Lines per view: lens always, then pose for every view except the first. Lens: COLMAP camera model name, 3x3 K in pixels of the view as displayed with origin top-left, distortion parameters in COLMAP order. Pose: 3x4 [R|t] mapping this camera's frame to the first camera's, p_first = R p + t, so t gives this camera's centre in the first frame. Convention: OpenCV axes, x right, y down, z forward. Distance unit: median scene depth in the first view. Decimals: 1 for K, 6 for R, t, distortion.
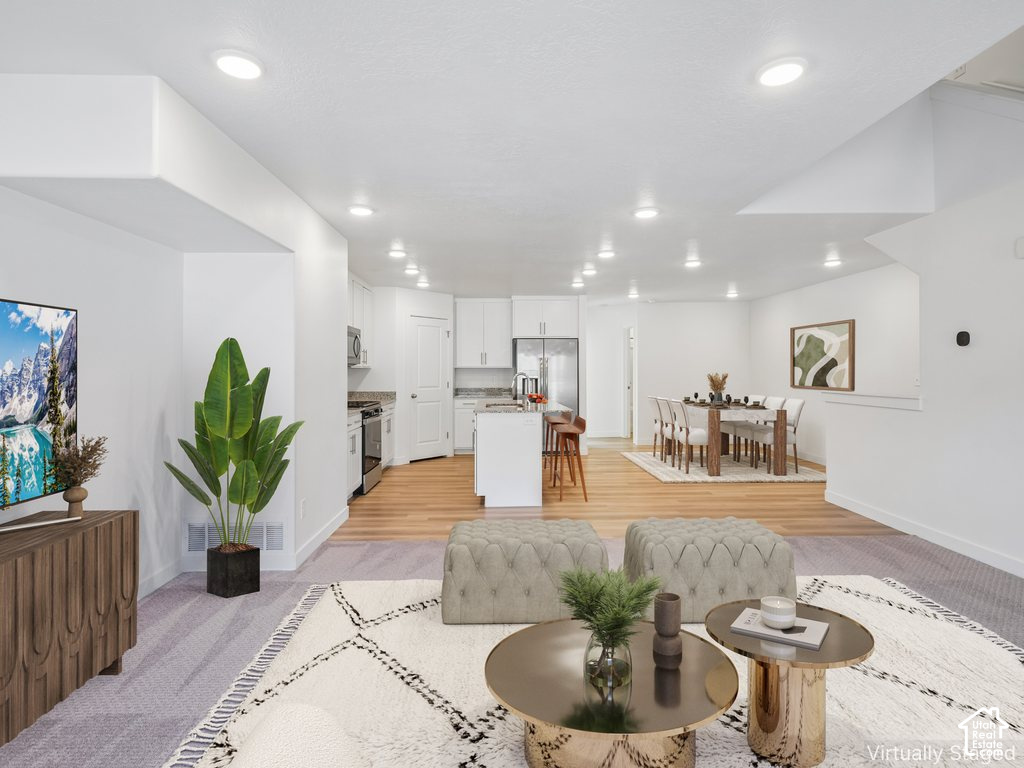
lens RADIAL K [[531.2, 0, 507.3], [0, 531.2, 371.3], [0, 0, 1]] dist [-0.000466, 0.000177]
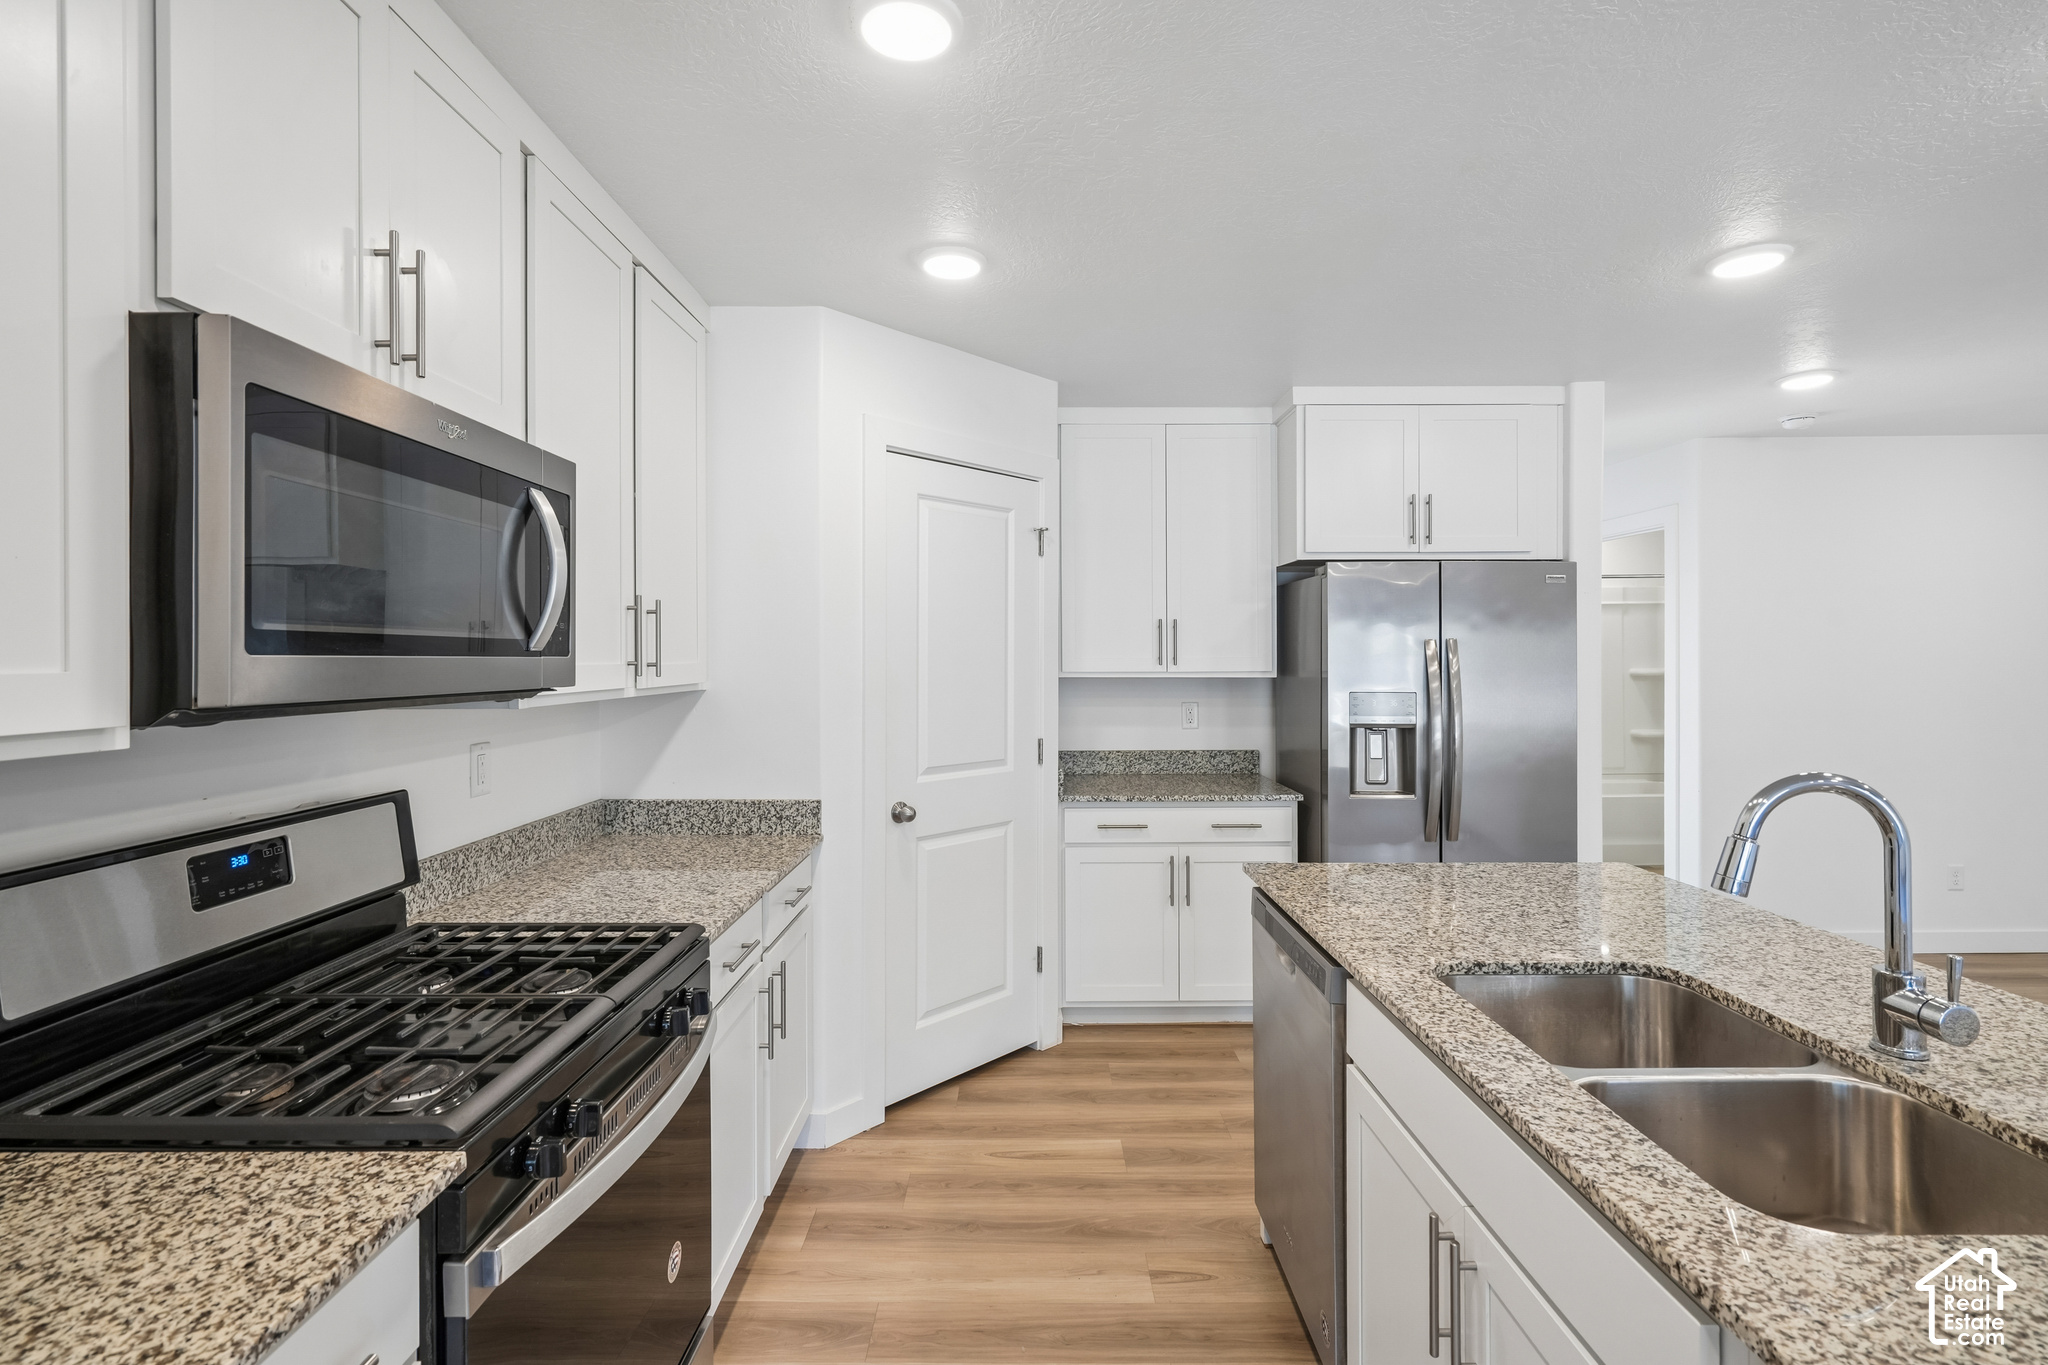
lens RADIAL K [[944.6, 0, 1027.1], [0, 944.6, 656.5], [0, 0, 1]] dist [0.000187, -0.000506]
pose [[0.999660, 0.000452, -0.026075, -0.105622], [-0.000537, 0.999994, -0.003286, -0.016362], [0.026073, 0.003299, 0.999655, 0.562412]]
